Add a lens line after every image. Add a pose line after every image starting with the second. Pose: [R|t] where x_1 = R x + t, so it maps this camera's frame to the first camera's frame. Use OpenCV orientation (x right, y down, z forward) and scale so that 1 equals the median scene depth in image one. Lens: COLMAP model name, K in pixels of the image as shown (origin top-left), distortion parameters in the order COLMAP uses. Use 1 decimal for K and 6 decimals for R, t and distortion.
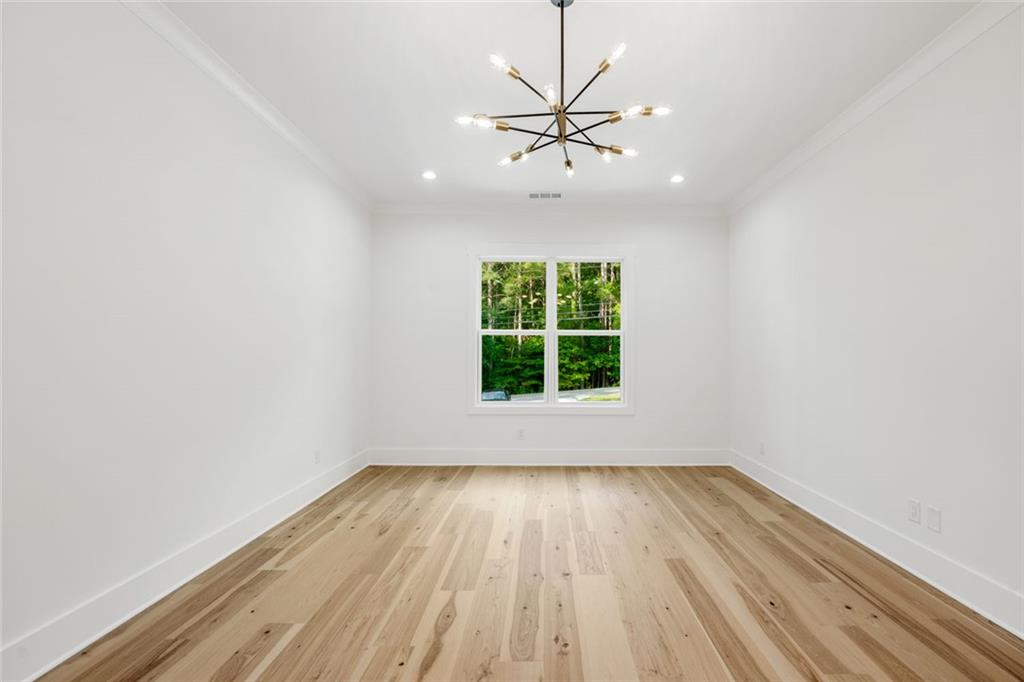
lens RADIAL K [[453.5, 0, 512.9], [0, 453.5, 343.9], [0, 0, 1]] dist [0.004841, 0.000098]
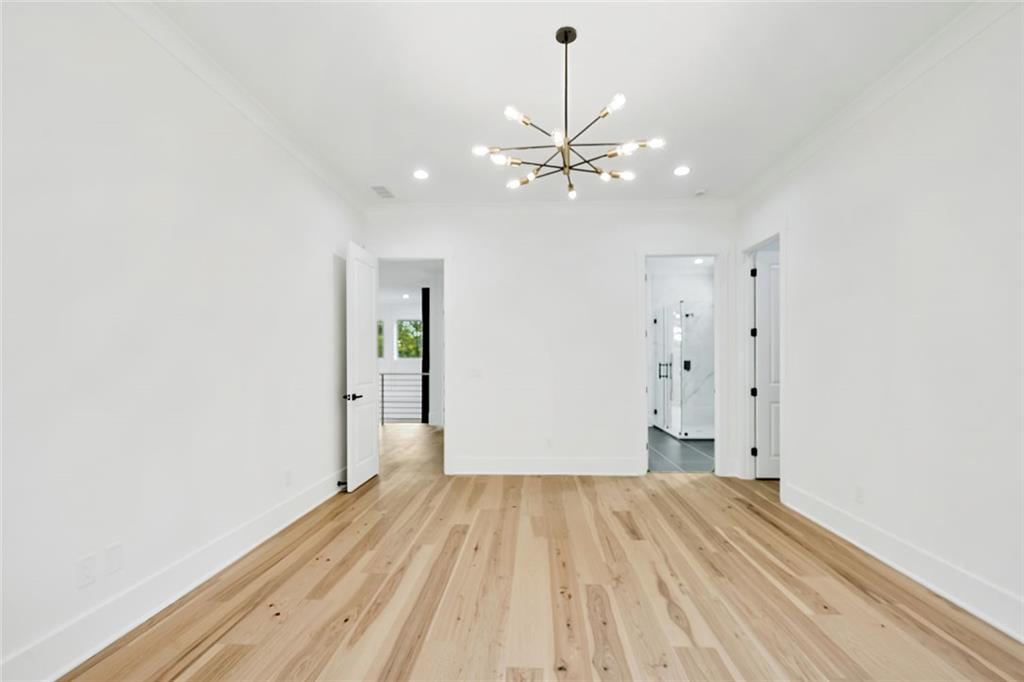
lens RADIAL K [[453.5, 0, 512.4], [0, 453.5, 344.7], [0, 0, 1]] dist [0.004841, 0.000098]
pose [[-0.999920, -0.007772, -0.010002, 0.251494], [-0.007153, 0.998146, -0.060439, 0.052820], [0.010453, -0.060363, -0.998122, 2.119993]]
